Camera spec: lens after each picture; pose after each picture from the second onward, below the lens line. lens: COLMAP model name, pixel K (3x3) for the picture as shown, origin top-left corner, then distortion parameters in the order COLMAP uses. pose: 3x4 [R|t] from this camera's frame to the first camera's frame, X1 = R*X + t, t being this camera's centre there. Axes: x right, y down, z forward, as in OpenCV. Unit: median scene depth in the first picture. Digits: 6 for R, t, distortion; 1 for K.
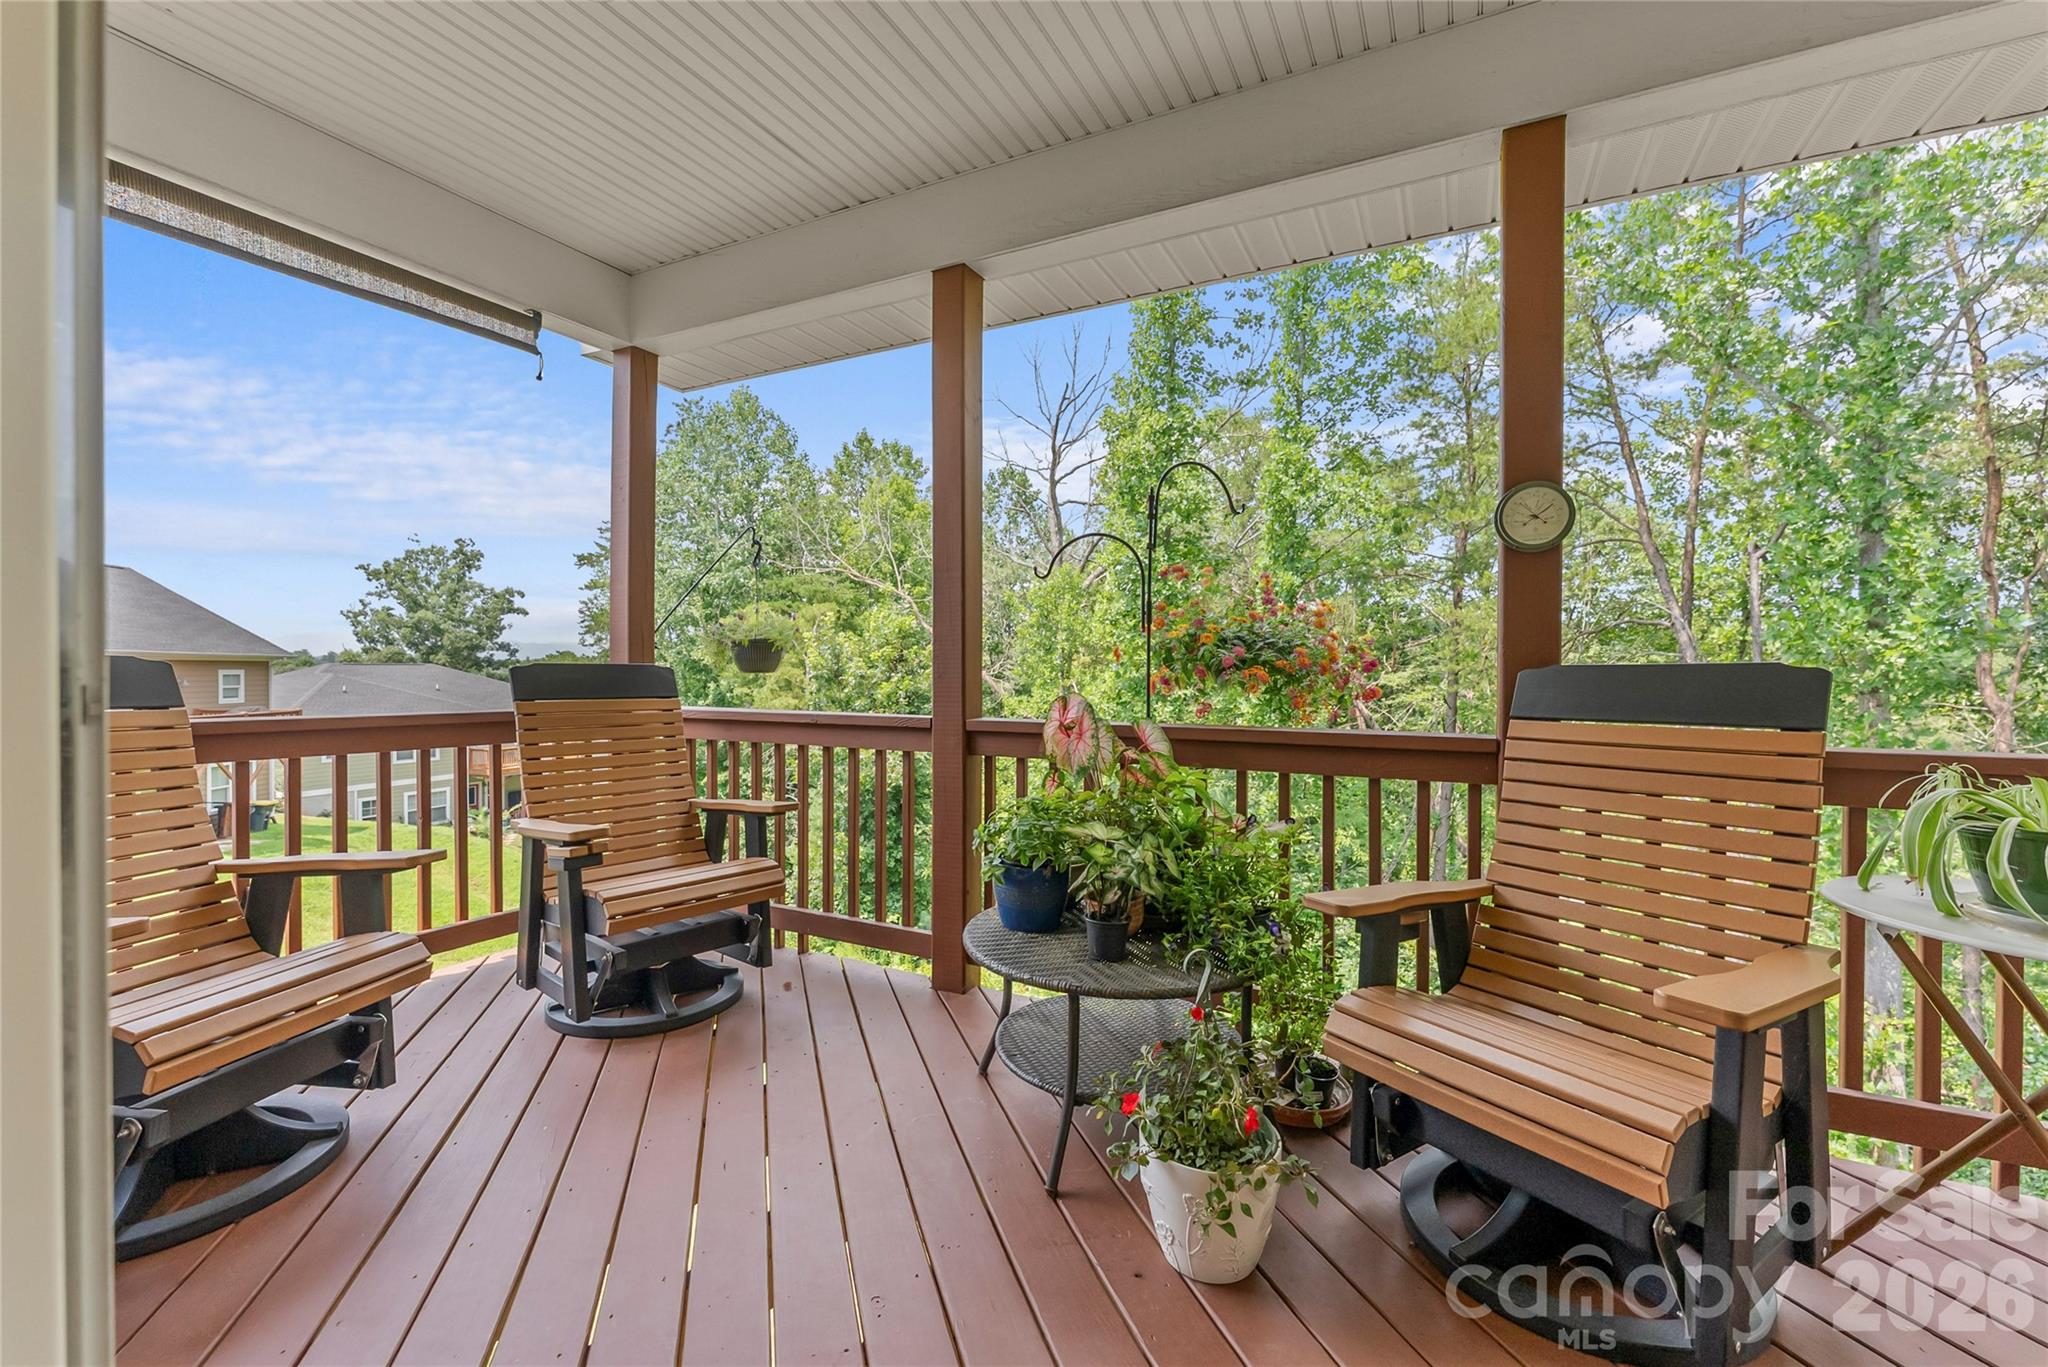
lens RADIAL K [[826.5, 0, 1029.5], [0, 826.5, 677.2], [0, 0, 1]] dist [-0.001678, -0.000273]
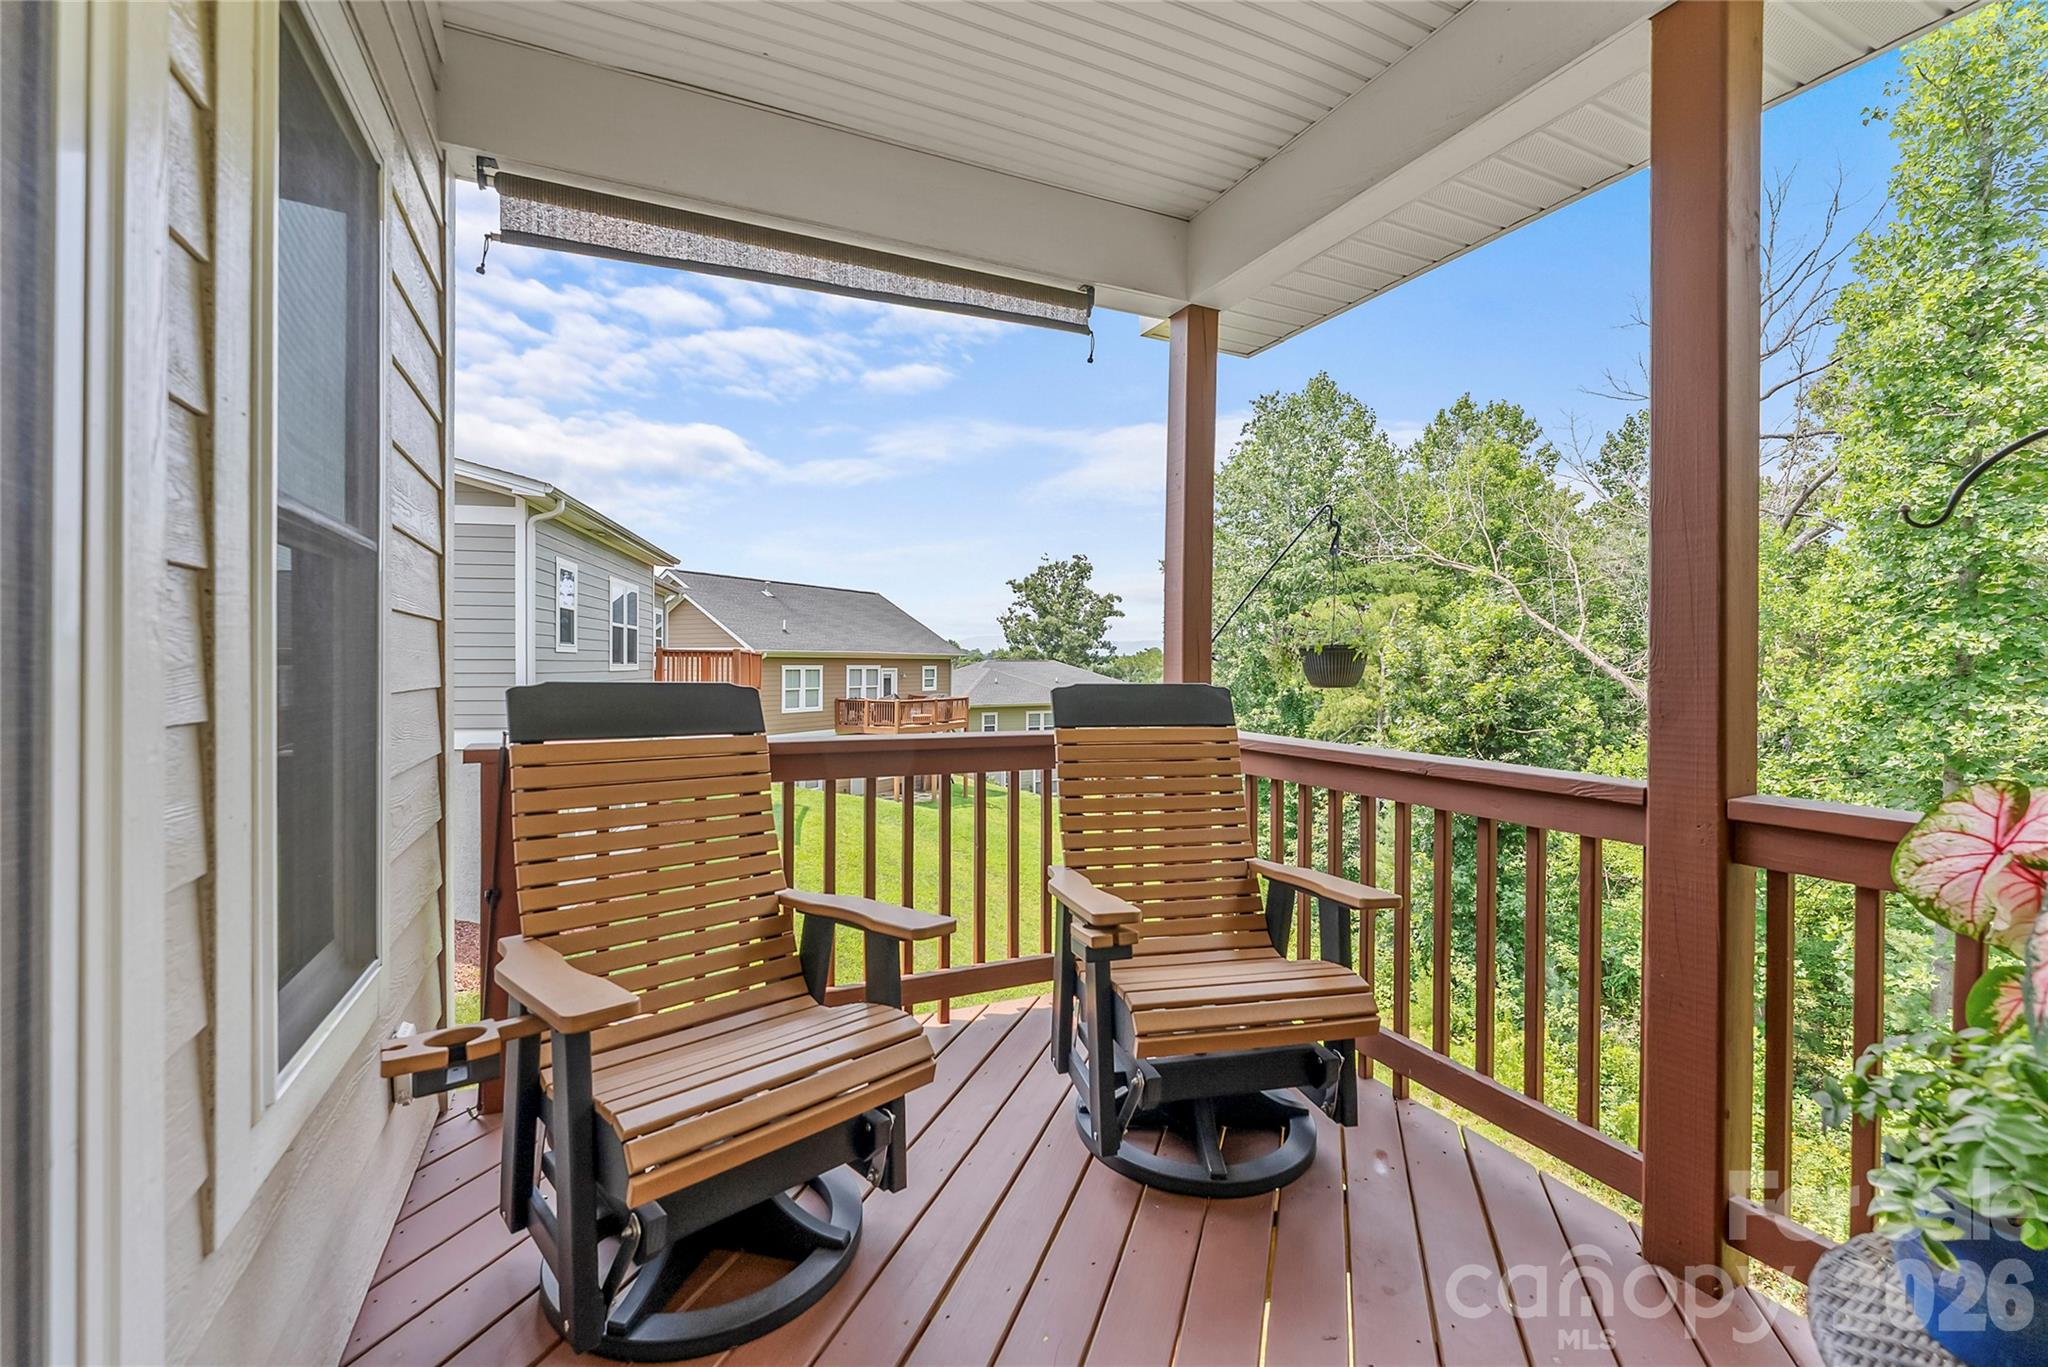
lens RADIAL K [[839.3, 0, 1029.5], [0, 839.3, 670.7], [0, 0, 1]] dist [0.002136, 0.000113]
pose [[0.790737, 0.006034, -0.612126, -0.074118], [-0.007243, 0.999974, 0.000500, -0.022977], [0.612113, 0.004039, 0.790760, 0.202084]]
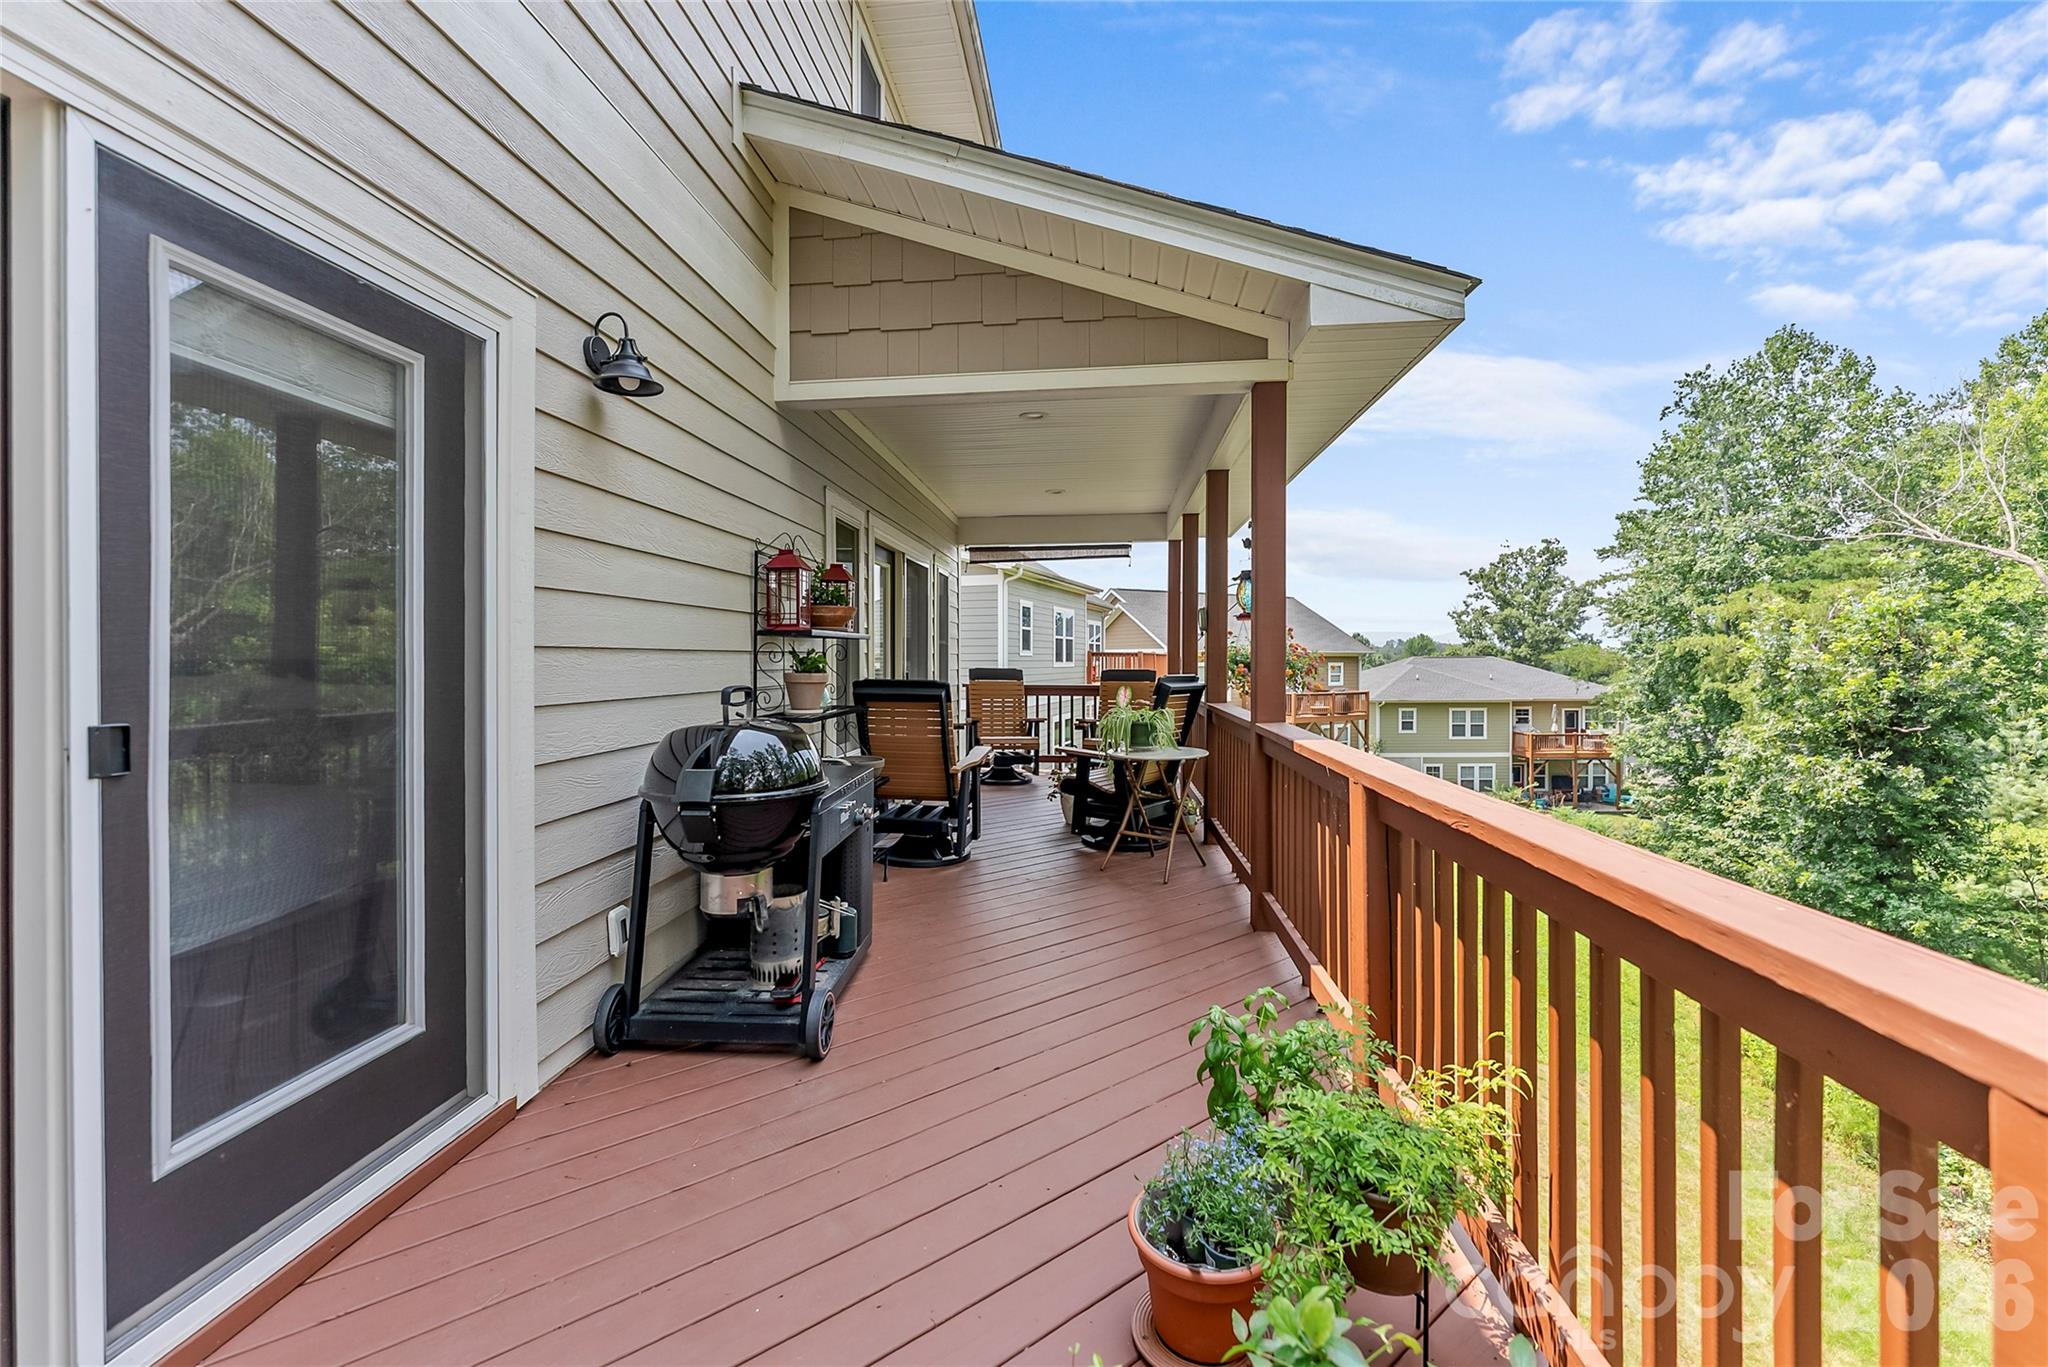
lens RADIAL K [[826.5, 0, 1029.5], [0, 826.5, 677.2], [0, 0, 1]] dist [-0.001678, -0.000273]
pose [[0.366292, 0.016801, -0.930348, 1.524650], [-0.005639, 0.999859, 0.015836, -0.025701], [0.930483, -0.000555, 0.366335, -0.265566]]
